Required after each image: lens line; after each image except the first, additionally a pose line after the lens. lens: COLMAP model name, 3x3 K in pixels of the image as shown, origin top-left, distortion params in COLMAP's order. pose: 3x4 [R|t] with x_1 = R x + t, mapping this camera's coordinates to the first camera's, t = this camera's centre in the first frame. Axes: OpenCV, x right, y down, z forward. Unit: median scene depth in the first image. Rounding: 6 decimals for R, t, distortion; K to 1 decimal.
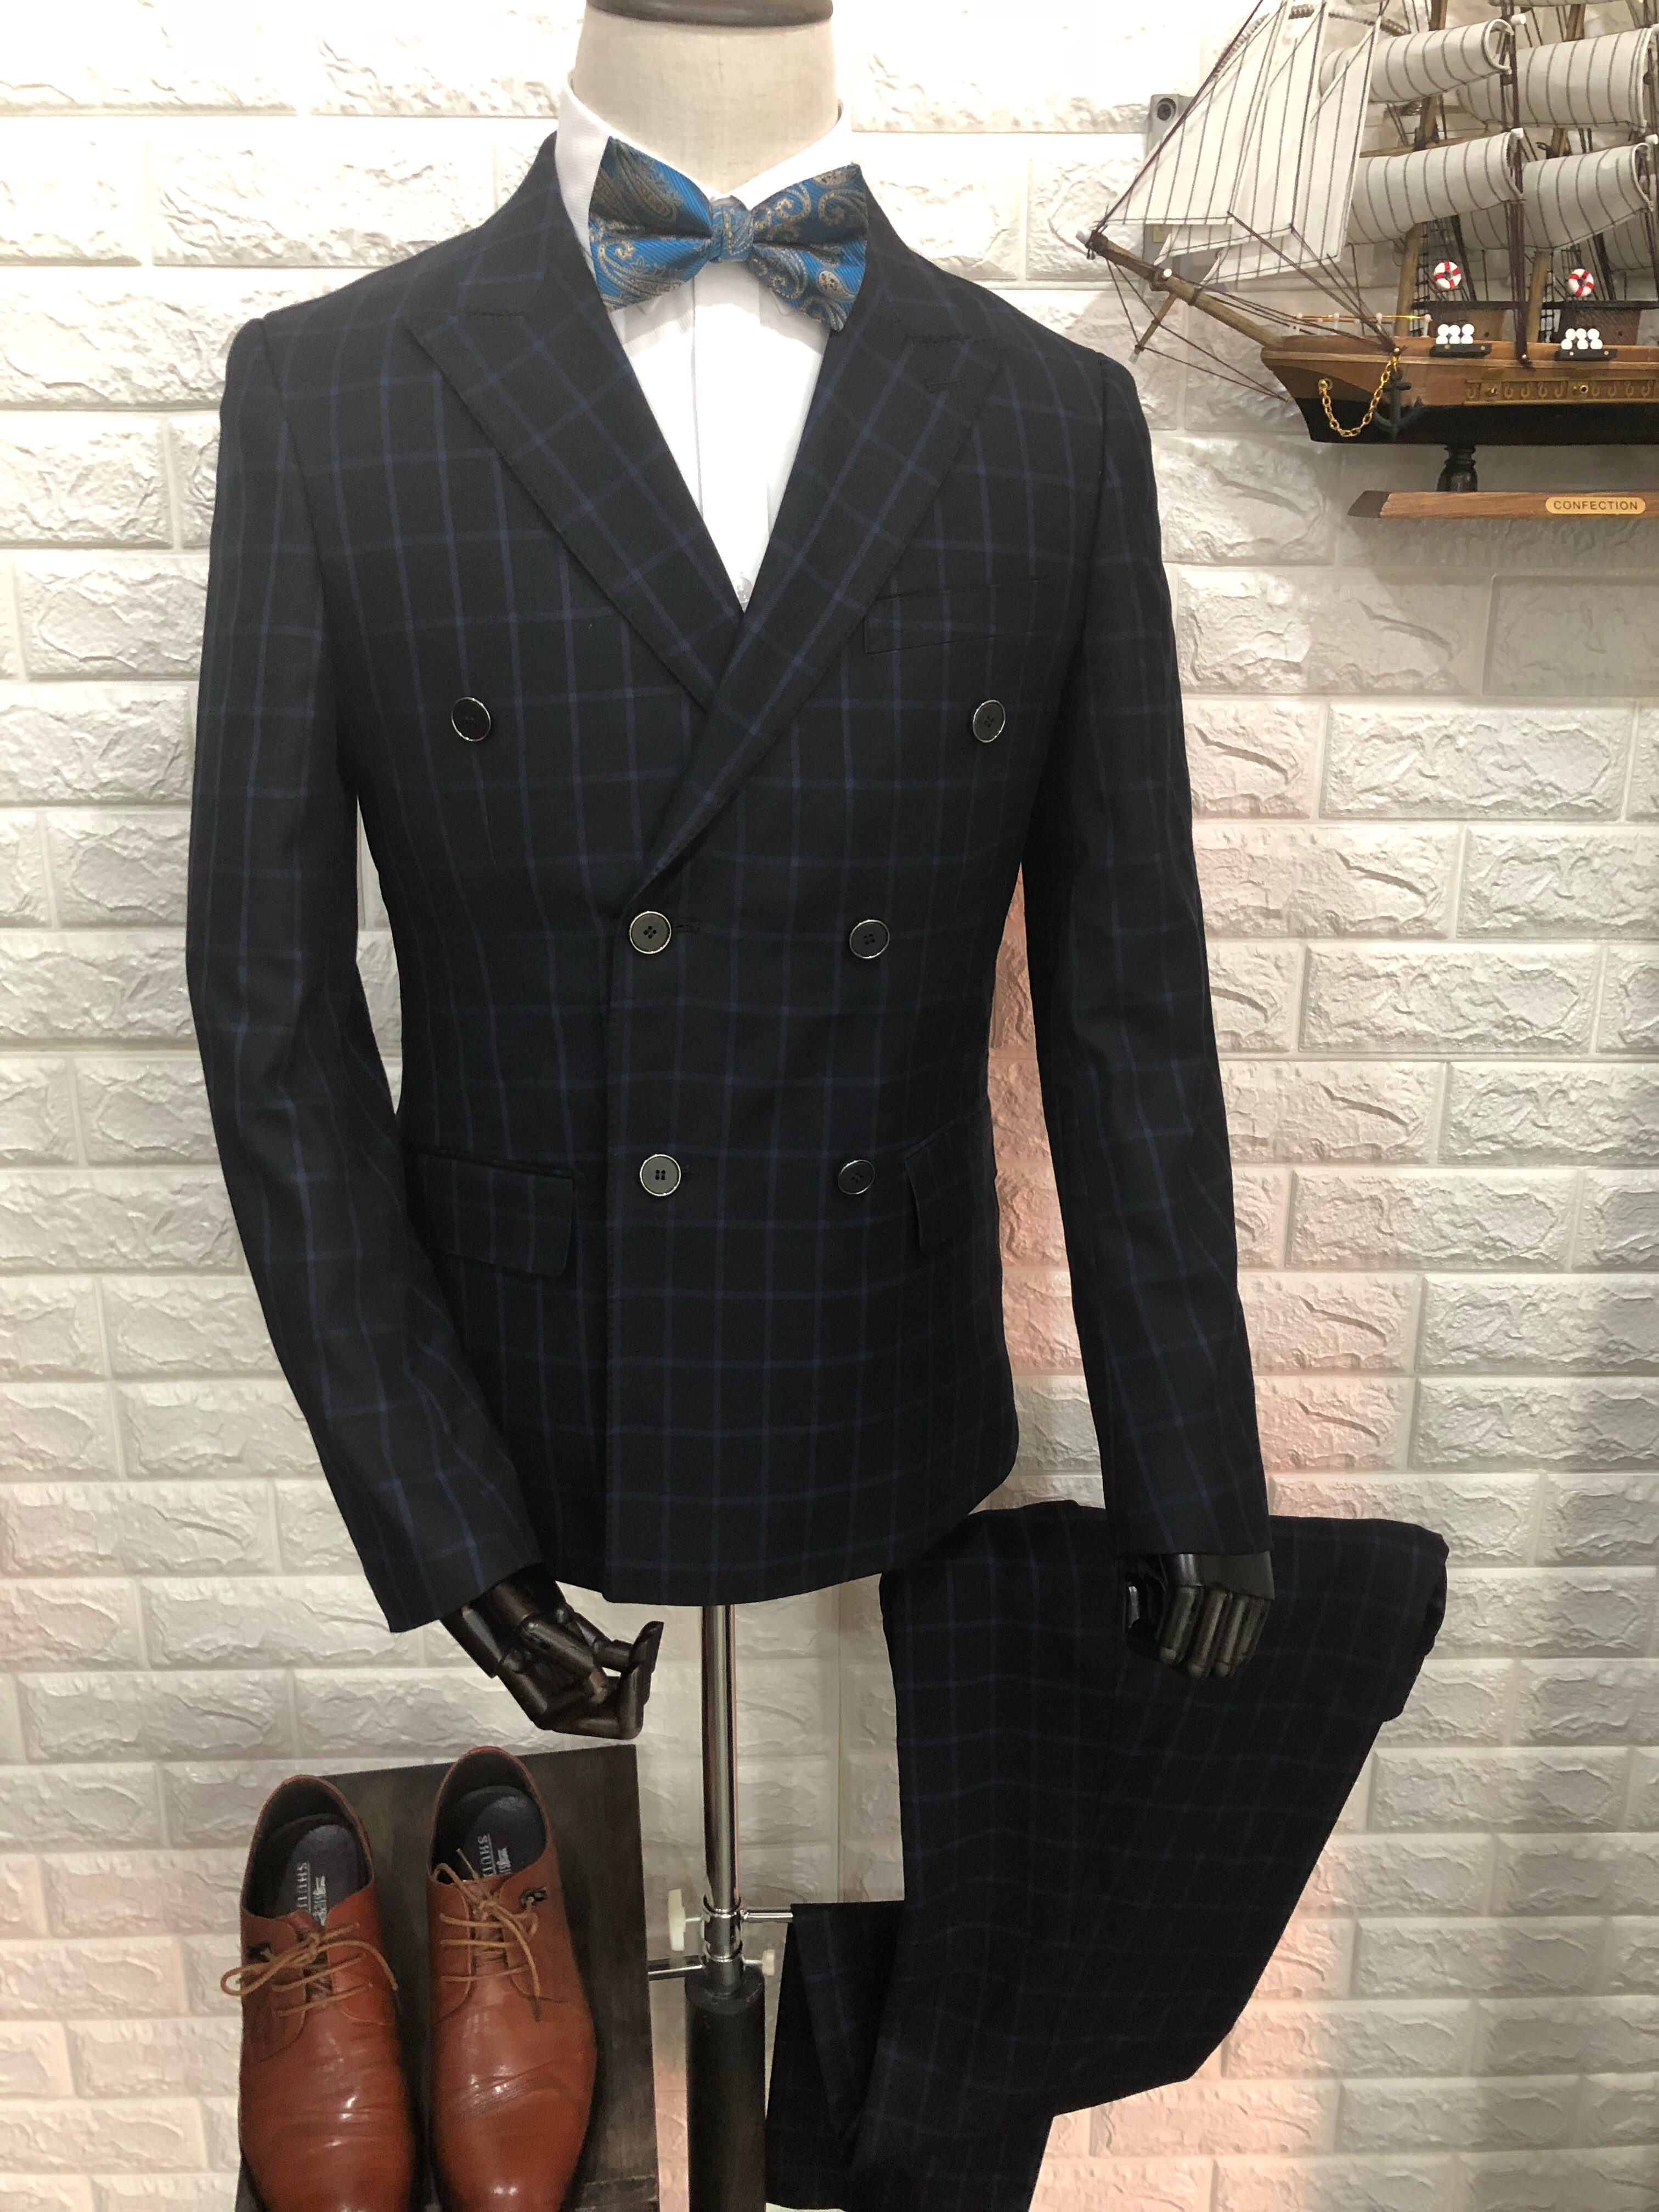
lens RADIAL K [[1819.4, 0, 836.8], [0, 1819.4, 1093.4], [0, 0, 1]] dist [-0.004917, 0.030063]
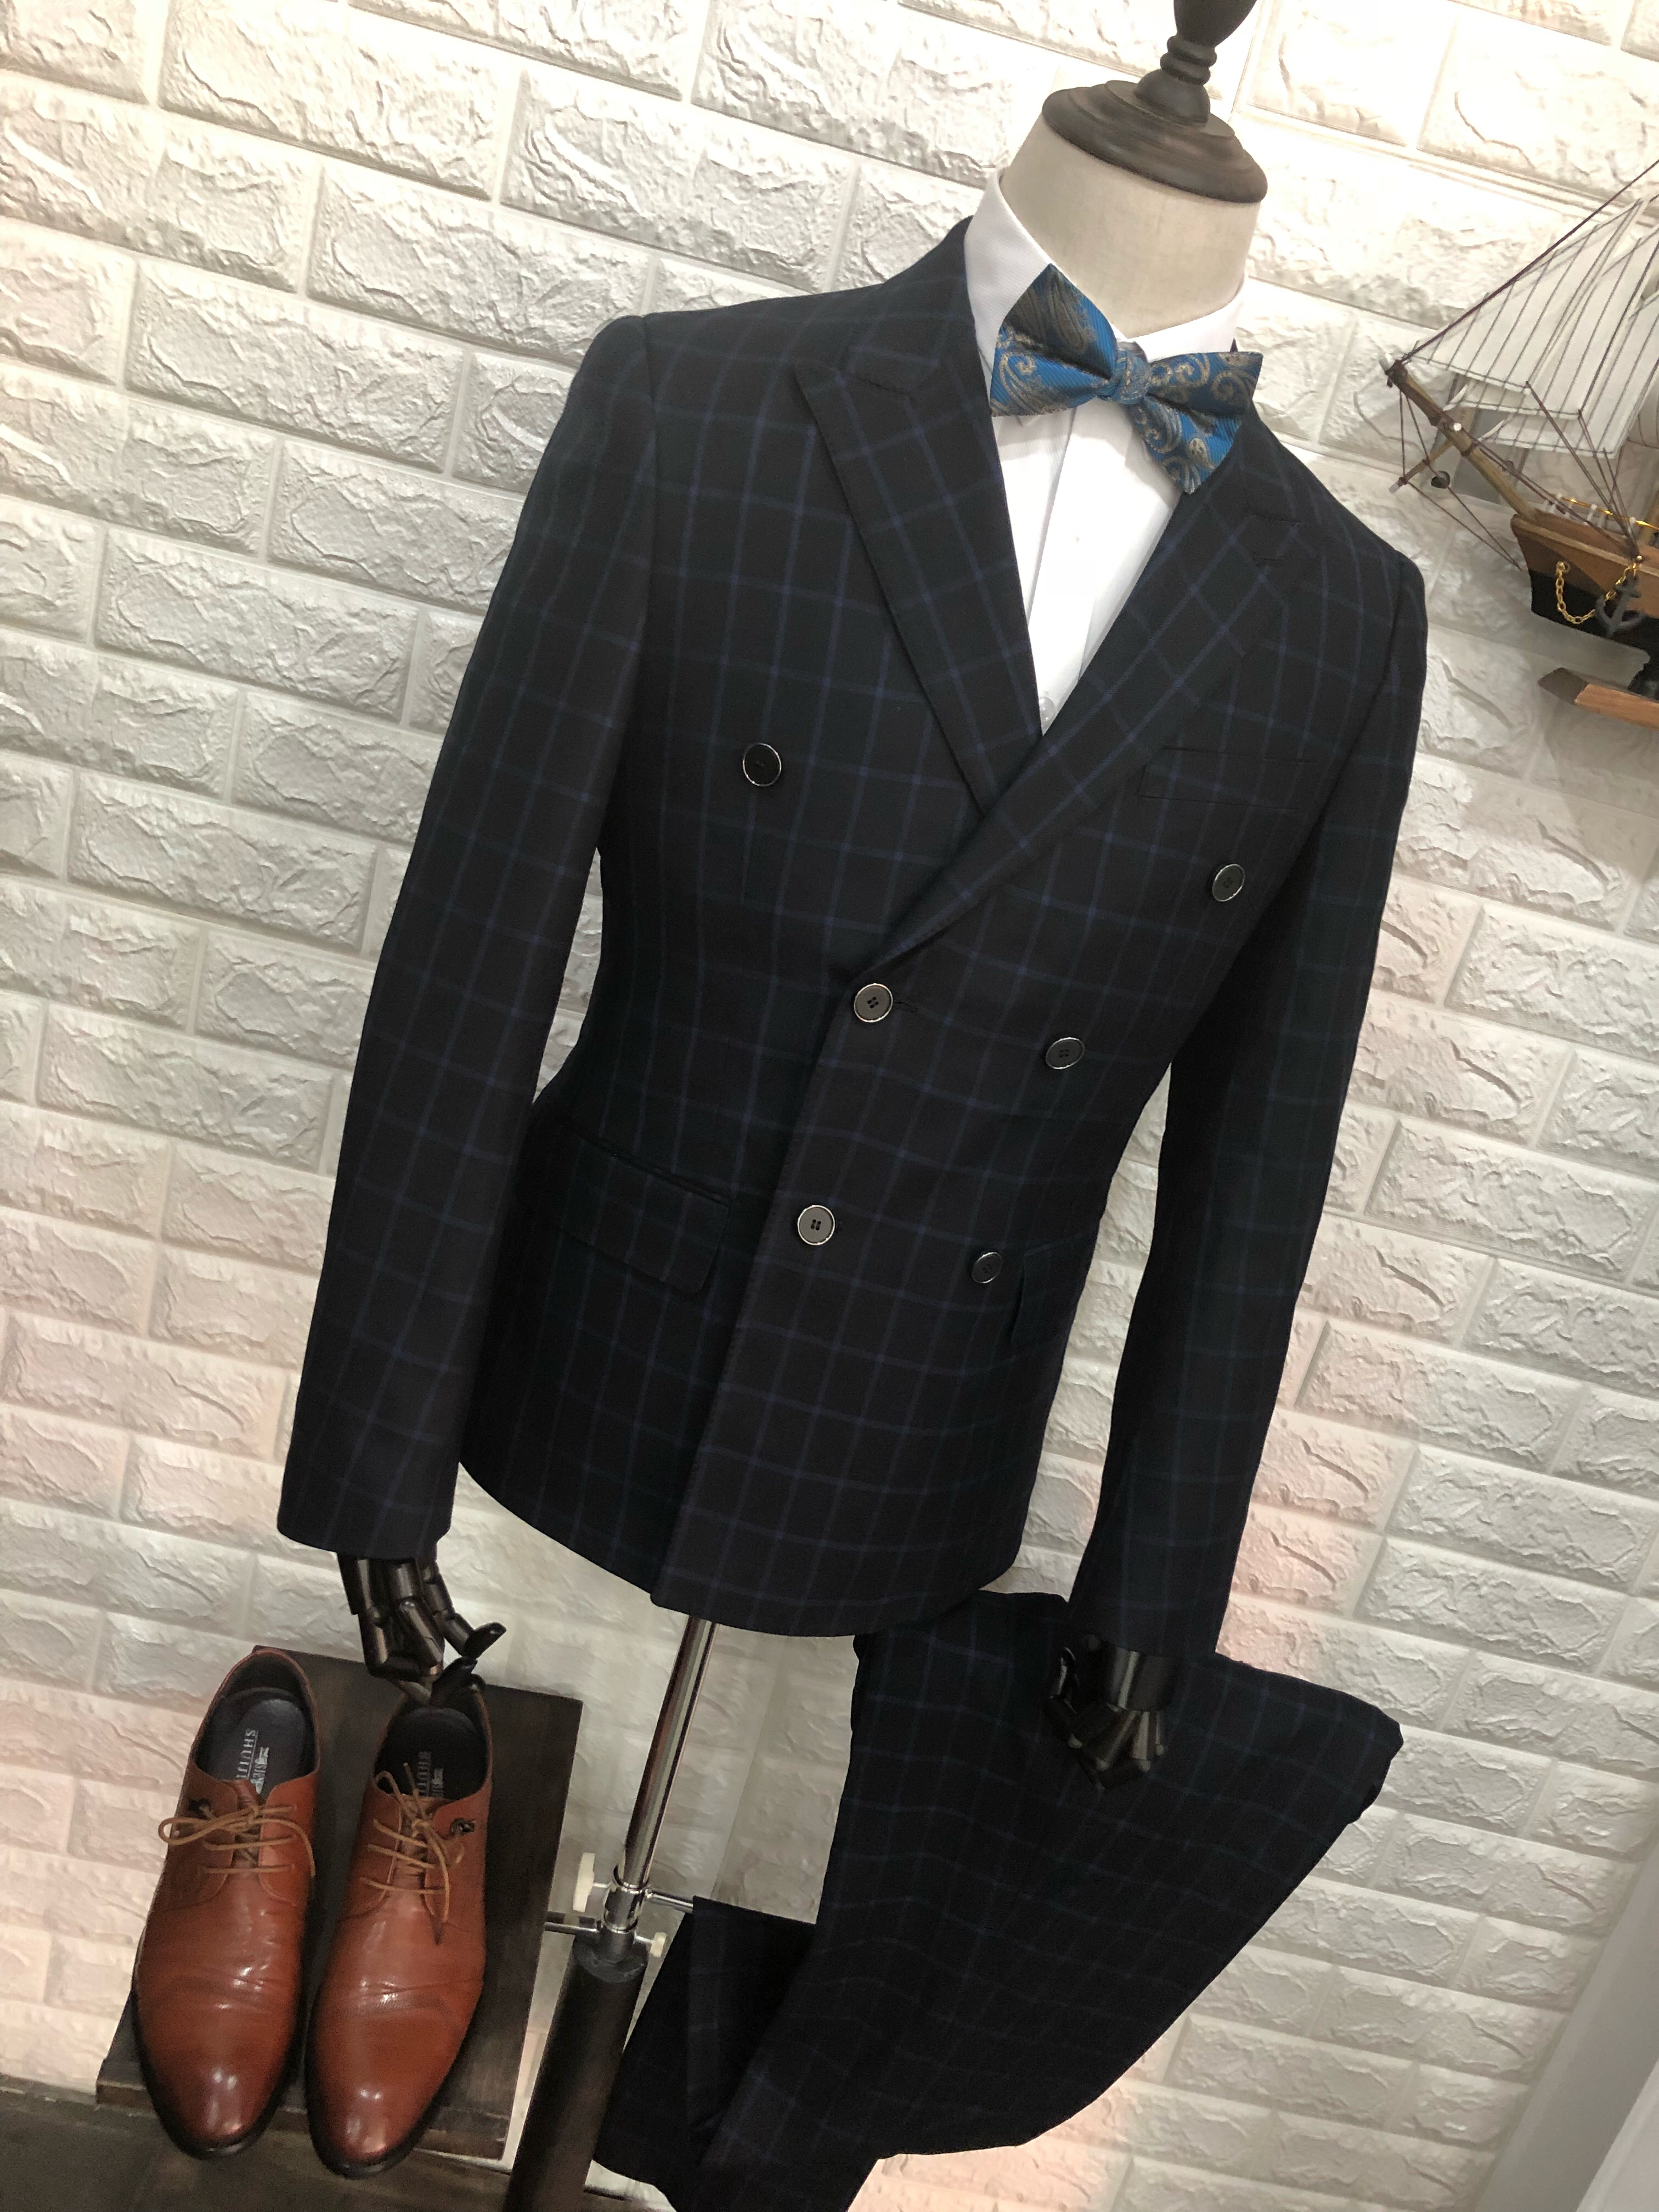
lens RADIAL K [[1819.4, 0, 852.7], [0, 1819.4, 1090.4], [0, 0, 1]] dist [-0.004917, 0.030063]
pose [[0.968086, 0.244892, 0.053258, -0.104145], [-0.245937, 0.969186, 0.013935, -0.034188], [-0.048204, -0.026589, 0.998484, -0.028524]]
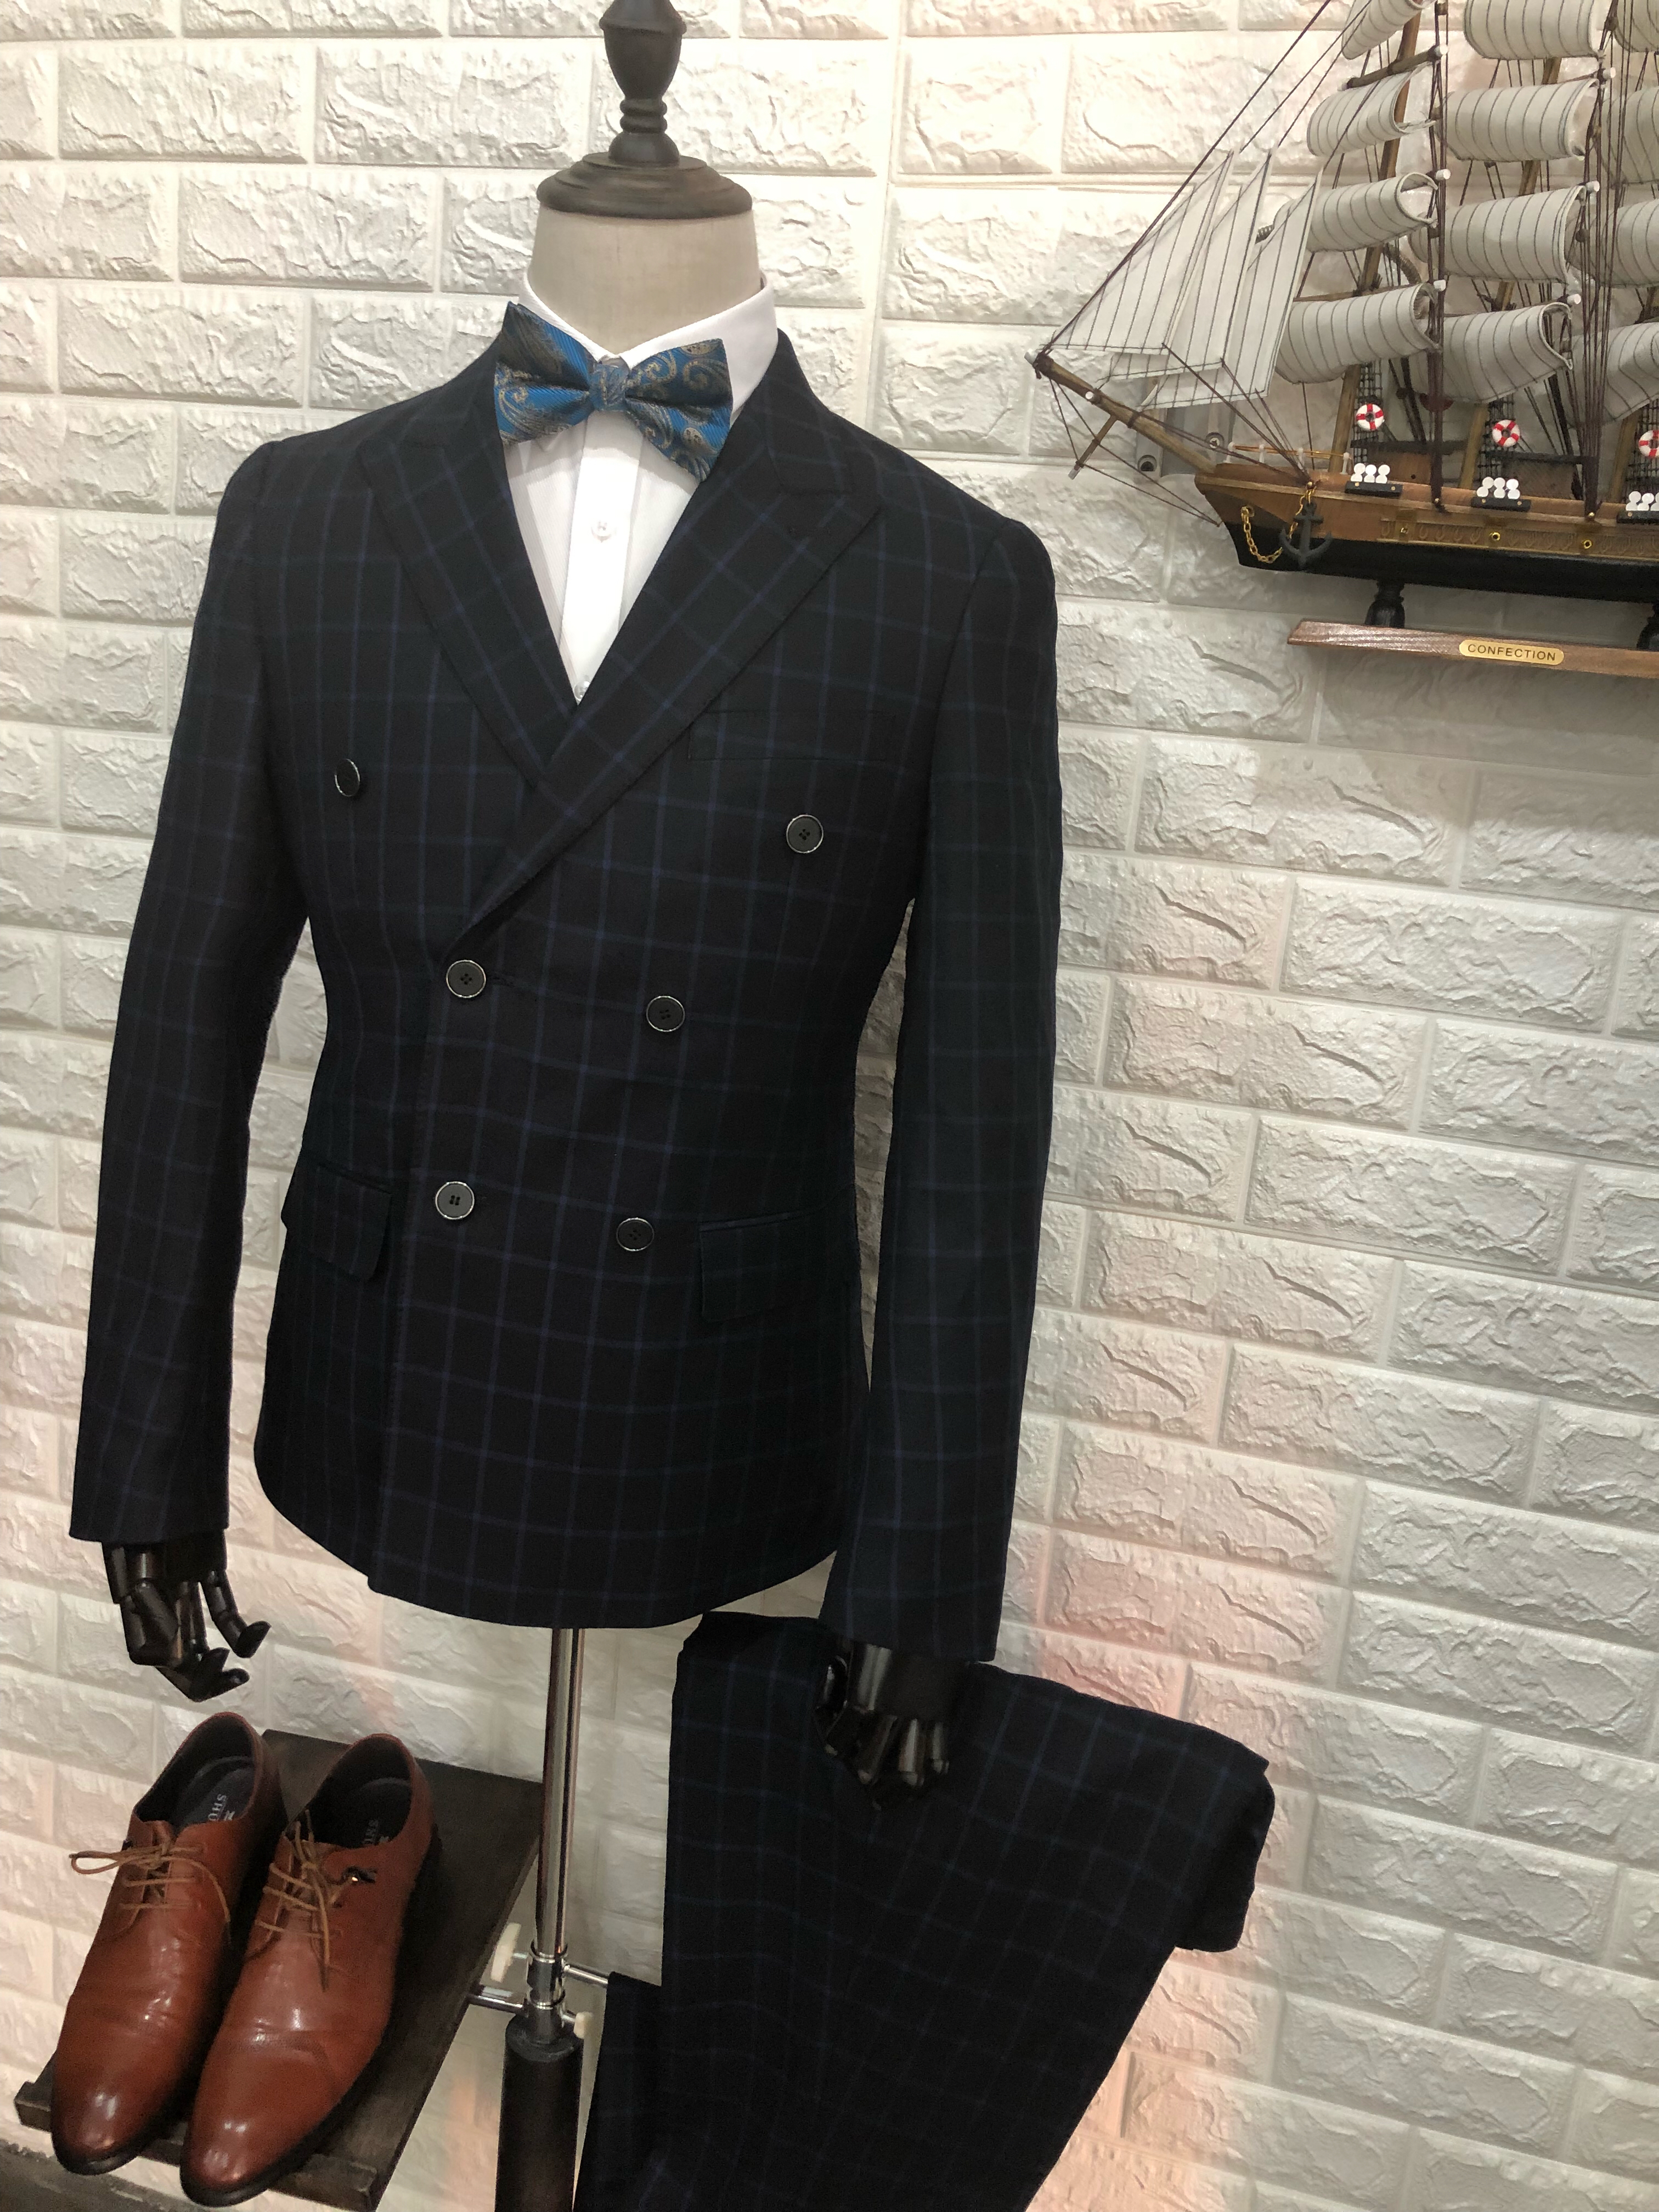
lens RADIAL K [[1819.4, 0, 828.4], [0, 1819.4, 1080.7], [0, 0, 1]] dist [-0.004917, 0.030063]
pose [[0.955161, 0.140950, -0.260384, 0.285896], [-0.166982, 0.982659, -0.080608, 0.018410], [0.244507, 0.120473, 0.962134, -0.014103]]
